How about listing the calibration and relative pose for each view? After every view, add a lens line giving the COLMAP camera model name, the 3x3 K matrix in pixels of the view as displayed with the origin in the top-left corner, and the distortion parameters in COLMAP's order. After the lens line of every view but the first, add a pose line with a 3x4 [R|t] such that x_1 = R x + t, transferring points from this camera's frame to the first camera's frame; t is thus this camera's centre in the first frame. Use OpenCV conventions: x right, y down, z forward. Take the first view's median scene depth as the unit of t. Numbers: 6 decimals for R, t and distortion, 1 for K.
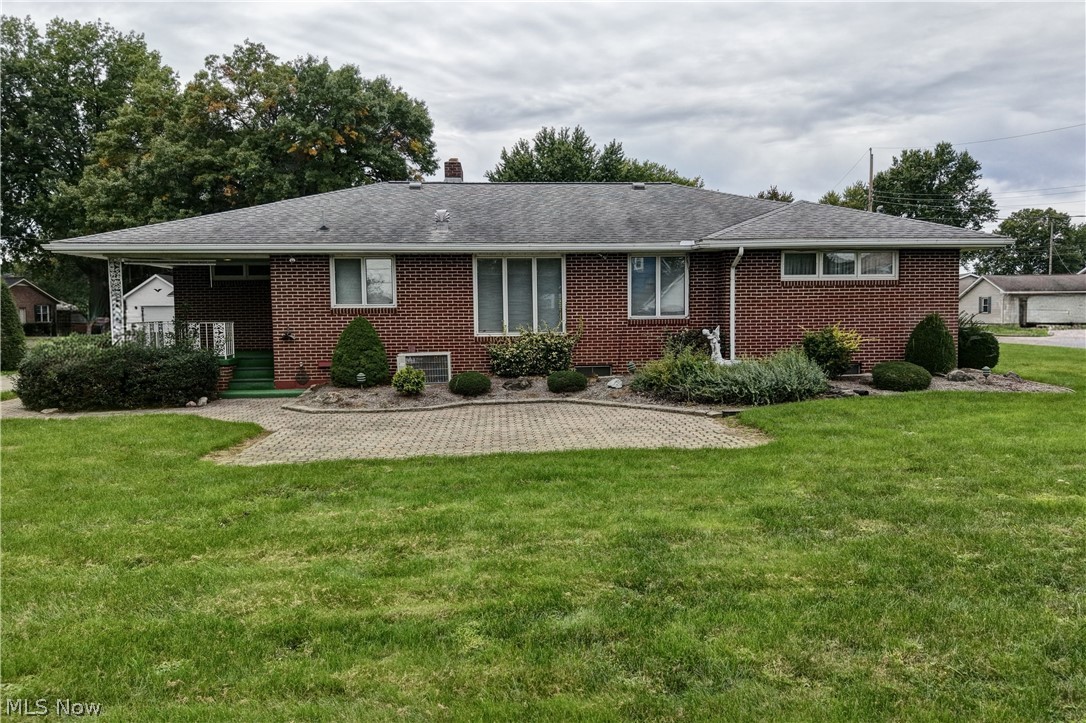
lens RADIAL K [[857.6, 0, 573.7], [0, 857.6, 364.0], [0, 0, 1]] dist [0.004377, -0.011628]
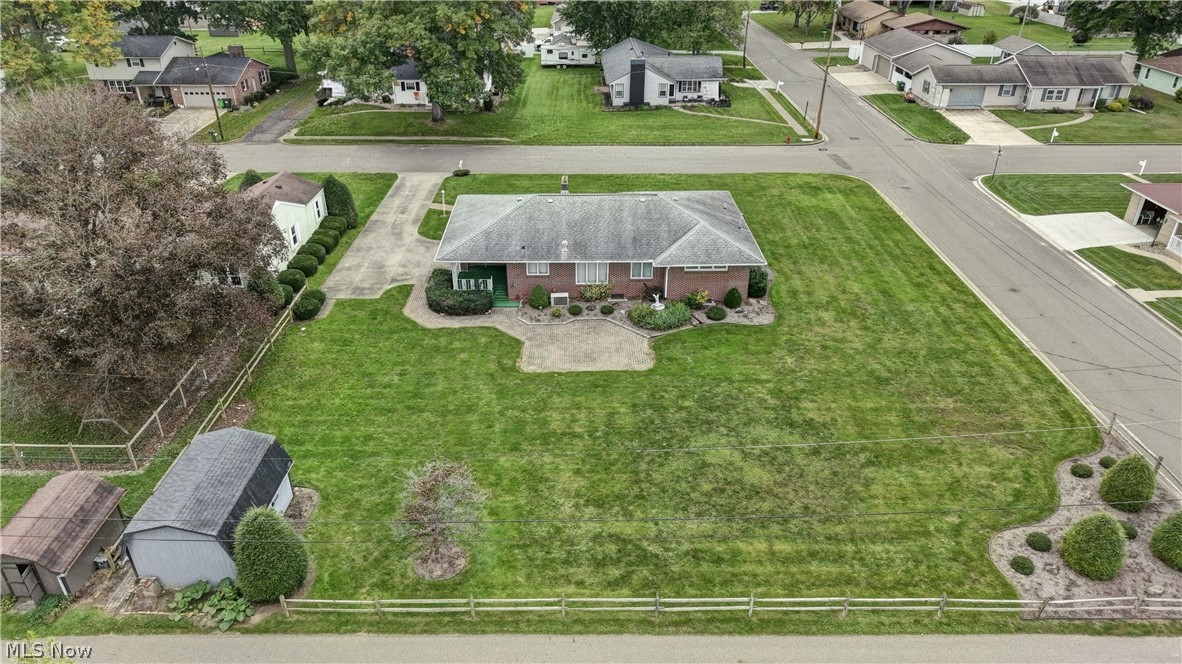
lens RADIAL K [[772.5, 0, 591.0], [0, 772.5, 332.0], [0, 0, 1]] dist [-0.005657, -0.003403]
pose [[0.997989, 0.043059, -0.046517, 0.065657], [-0.019226, 0.904914, 0.425159, -1.062183], [0.060401, -0.423410, 0.903922, -1.501704]]
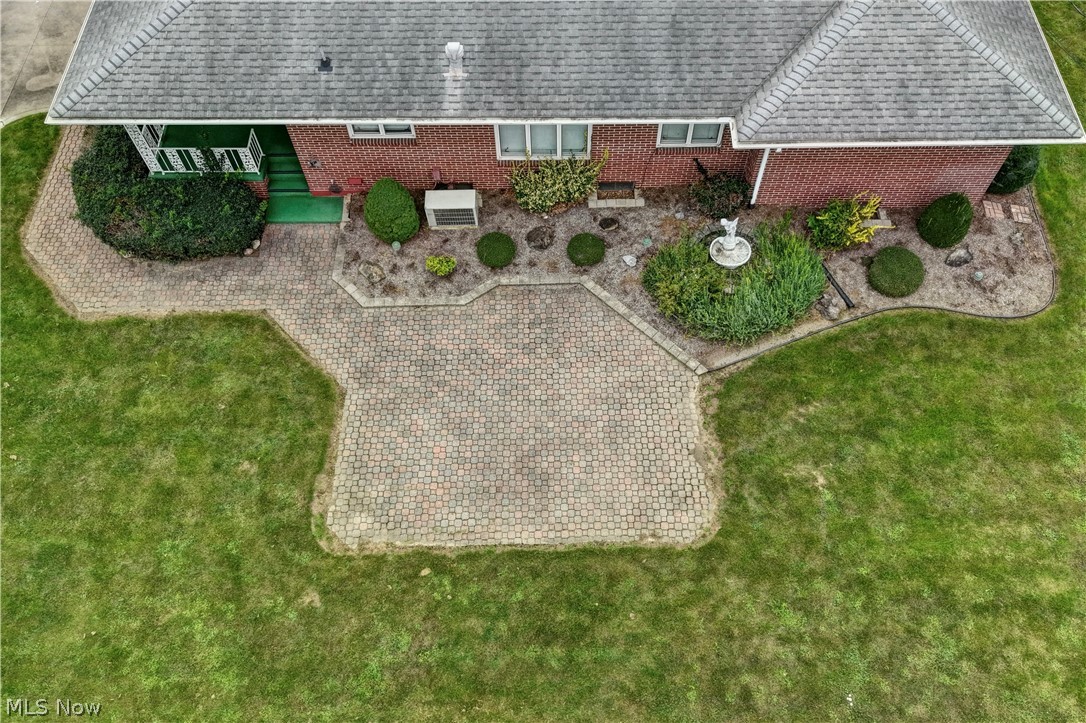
lens RADIAL K [[857.6, 0, 573.7], [0, 857.6, 364.0], [0, 0, 1]] dist [0.004377, -0.011628]
pose [[0.997632, 0.066802, -0.016375, 0.004629], [-0.023827, 0.559002, 0.828824, -0.786205], [0.064520, -0.826471, 0.559270, 0.272678]]
